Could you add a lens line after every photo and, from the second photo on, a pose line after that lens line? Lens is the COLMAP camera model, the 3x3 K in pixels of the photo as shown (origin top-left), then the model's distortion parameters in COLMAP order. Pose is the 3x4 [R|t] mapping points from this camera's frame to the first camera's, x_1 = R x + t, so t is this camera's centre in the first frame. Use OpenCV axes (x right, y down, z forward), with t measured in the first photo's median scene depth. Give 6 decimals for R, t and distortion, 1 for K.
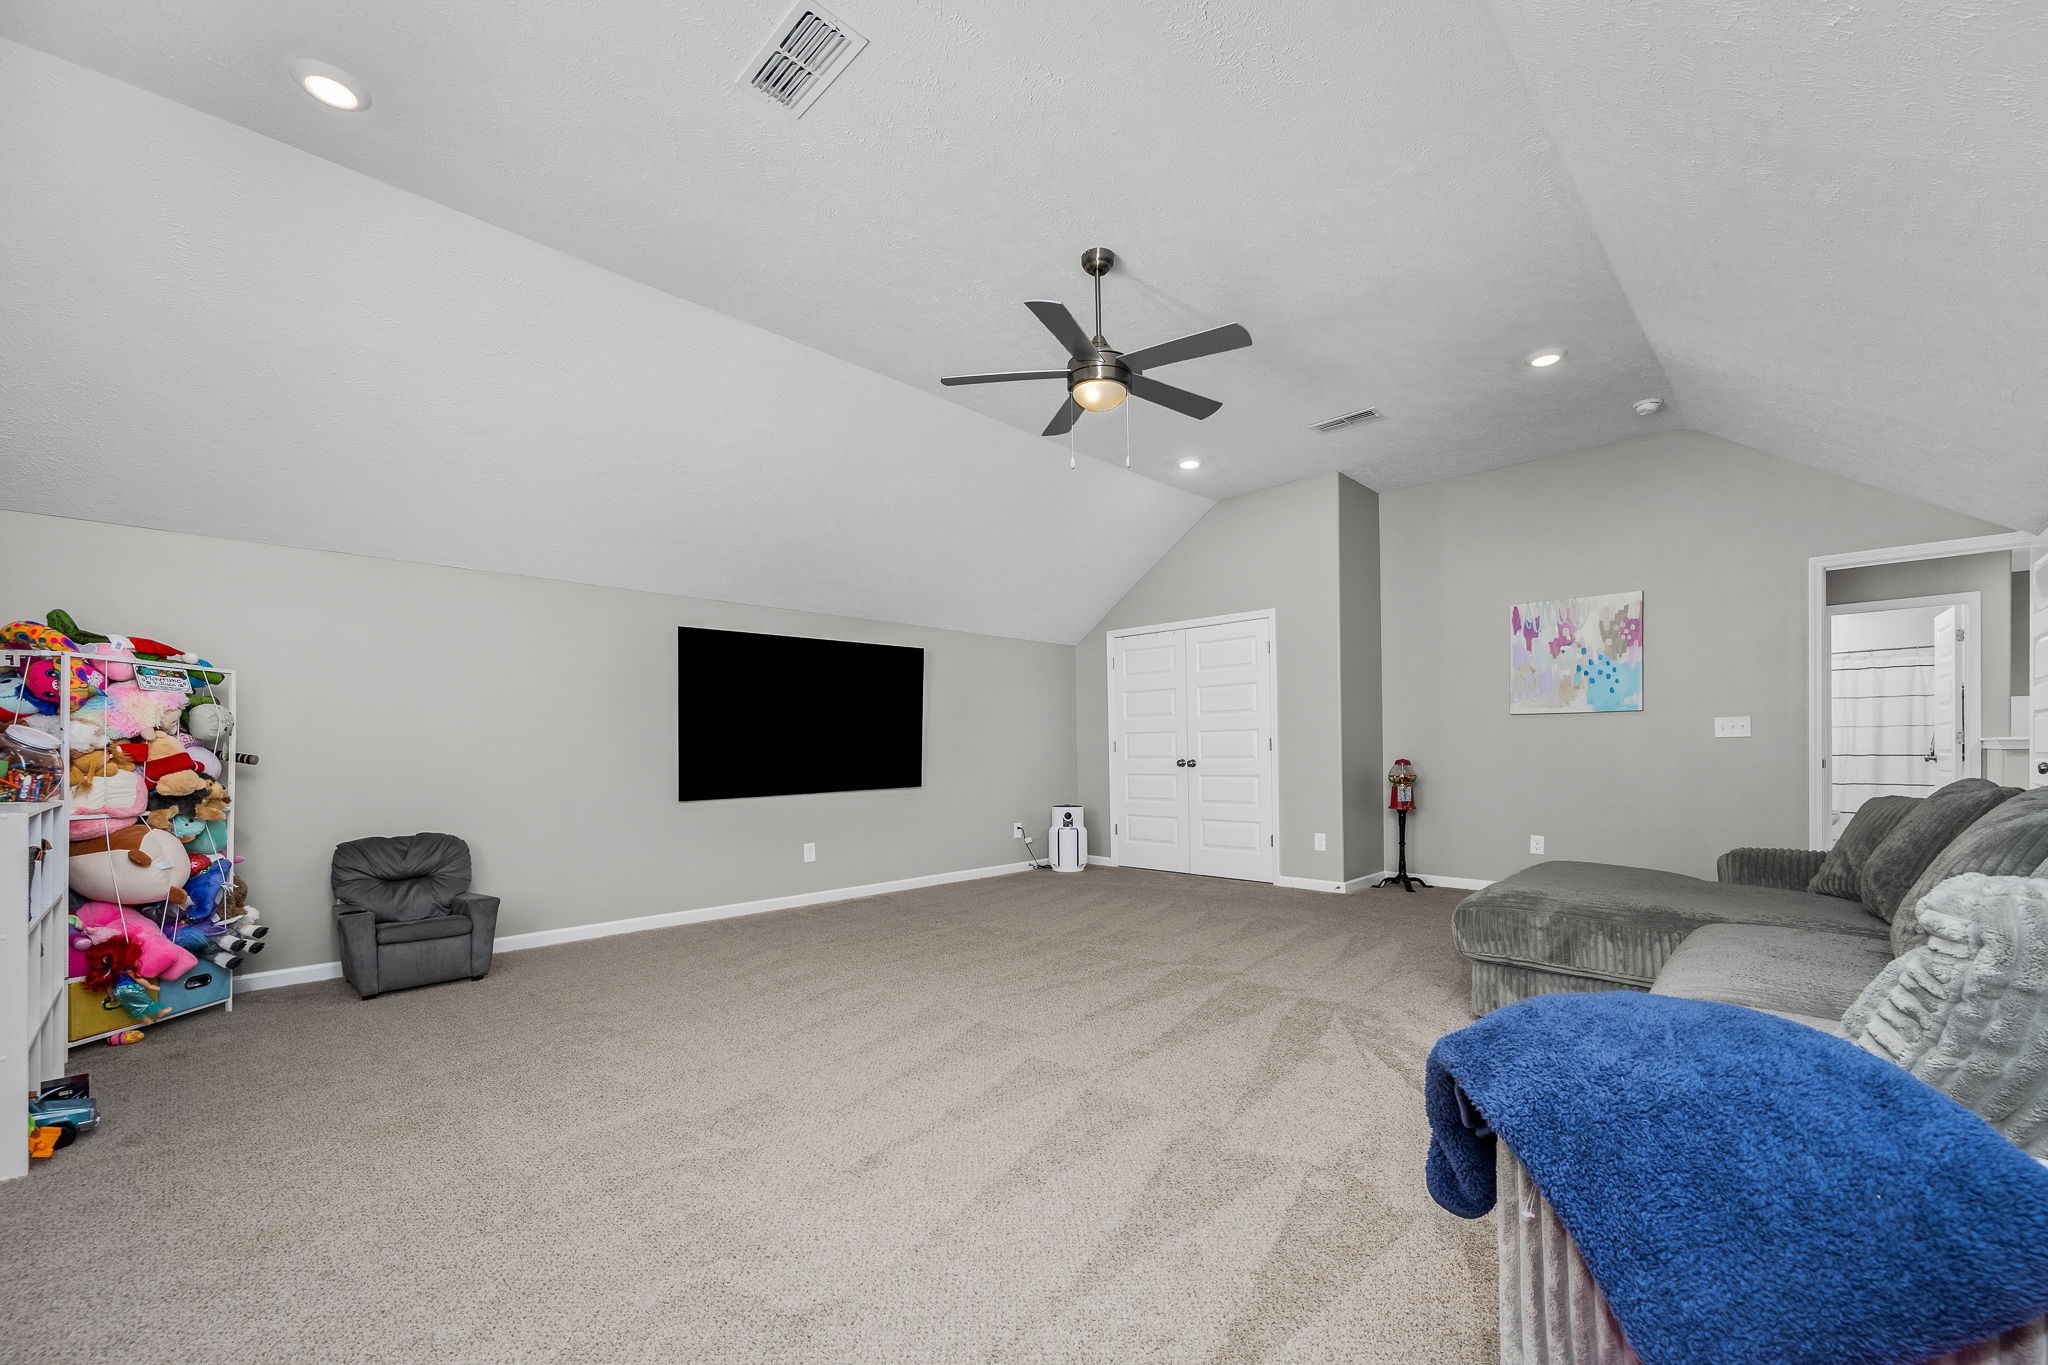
lens RADIAL K [[824.4, 0, 1034.7], [0, 824.4, 753.4], [0, 0, 1]] dist [-0.000235, -0.000042]
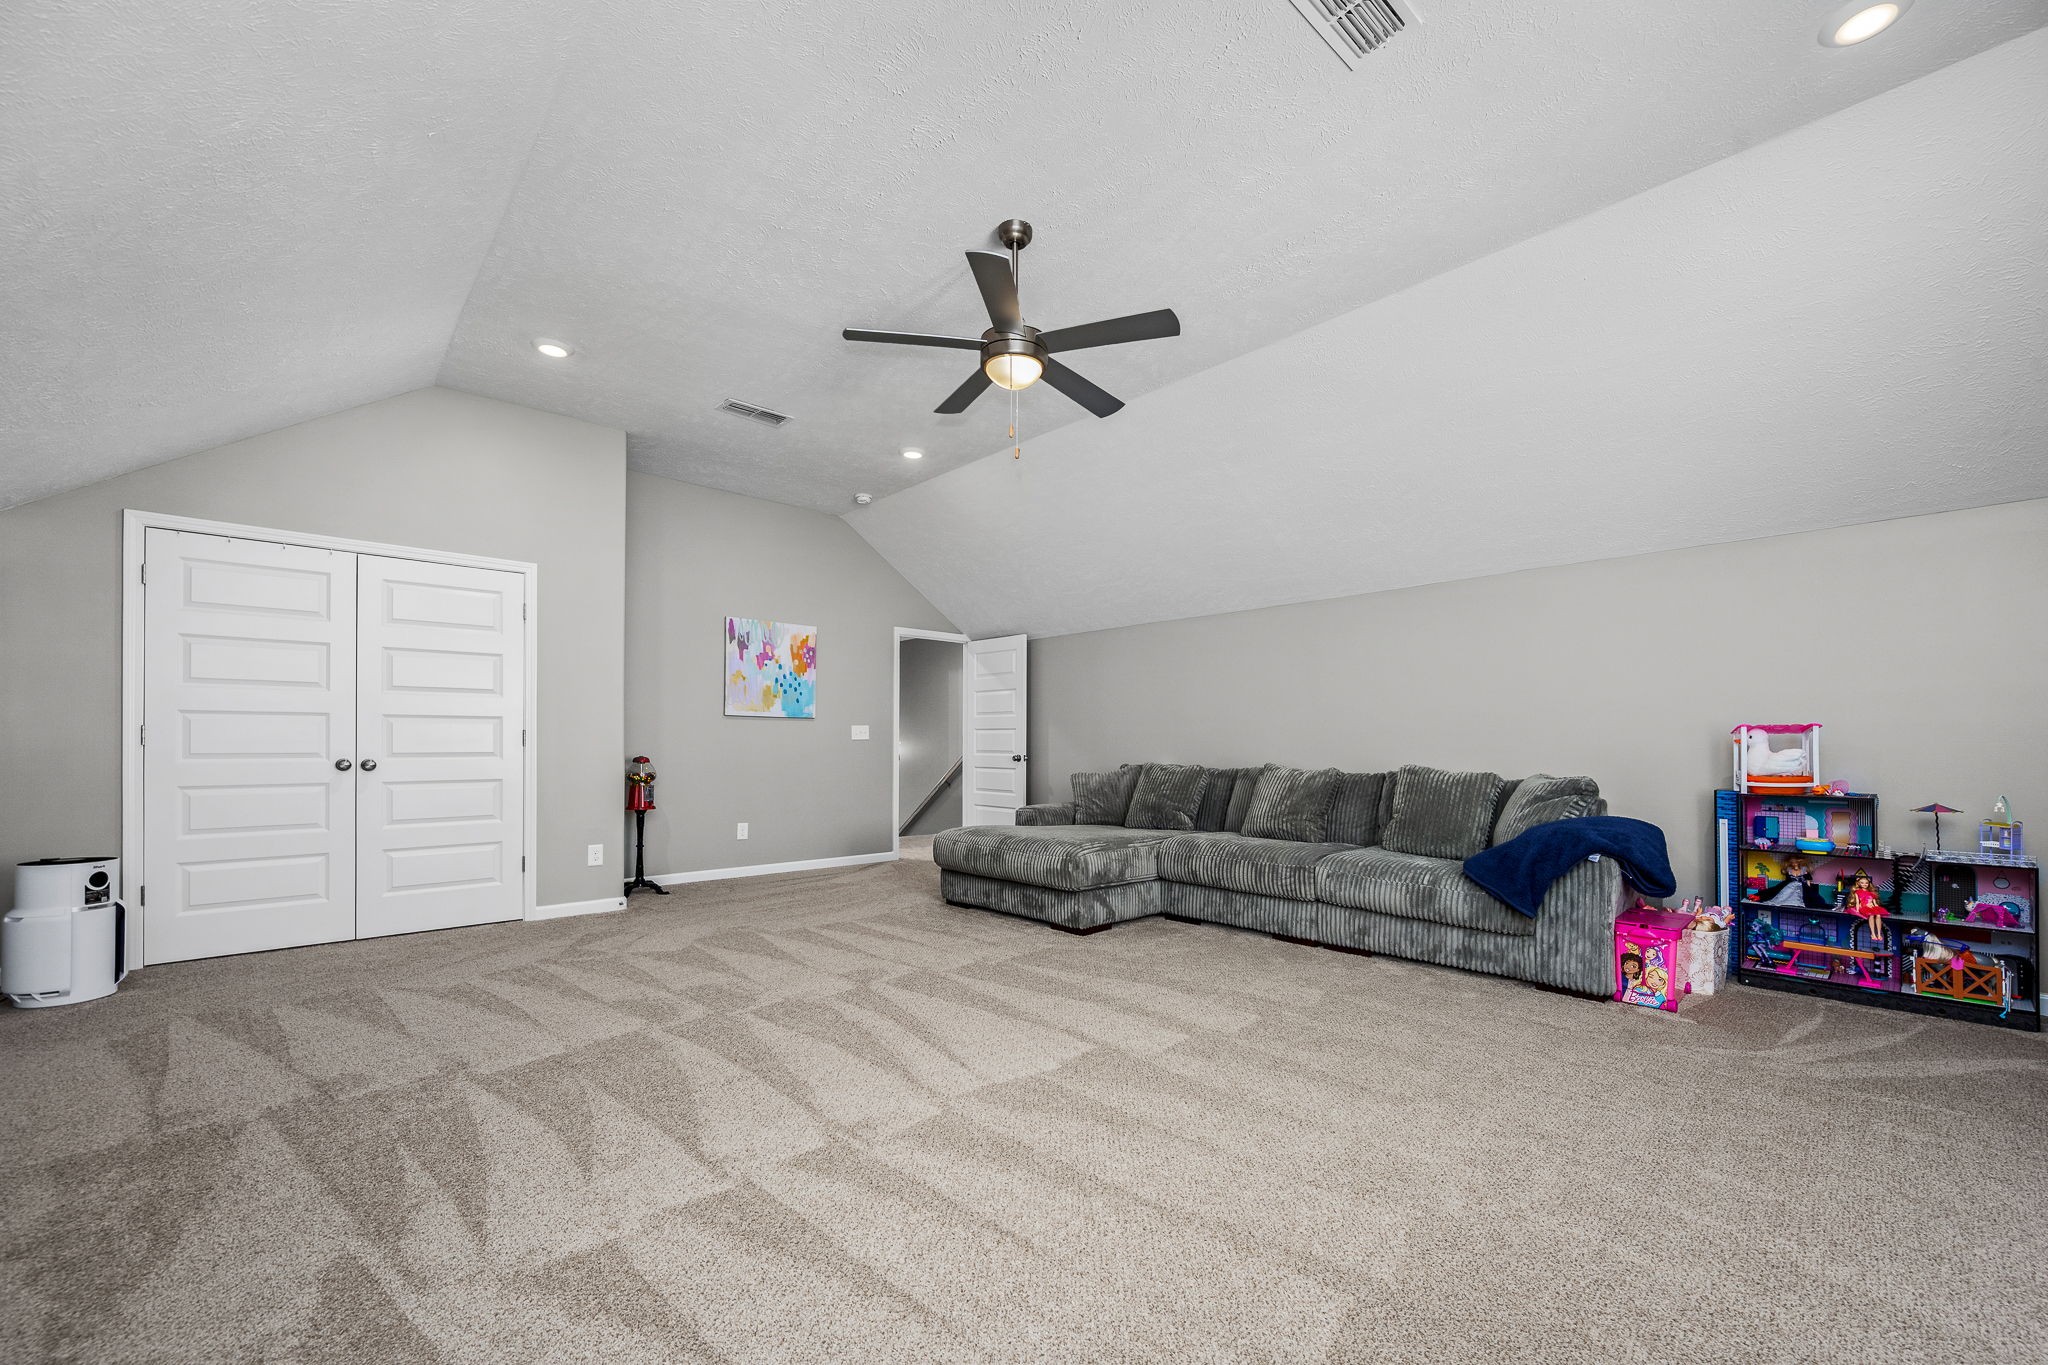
lens RADIAL K [[829.5, 0, 1023.5], [0, 829.5, 733.8], [0, 0, 1]] dist [-0.001626, -0.000230]
pose [[0.056975, 0.021673, 0.998140, -0.529130], [-0.002386, 0.999764, -0.021572, 0.000512], [-0.998373, -0.001153, 0.057013, 0.564841]]
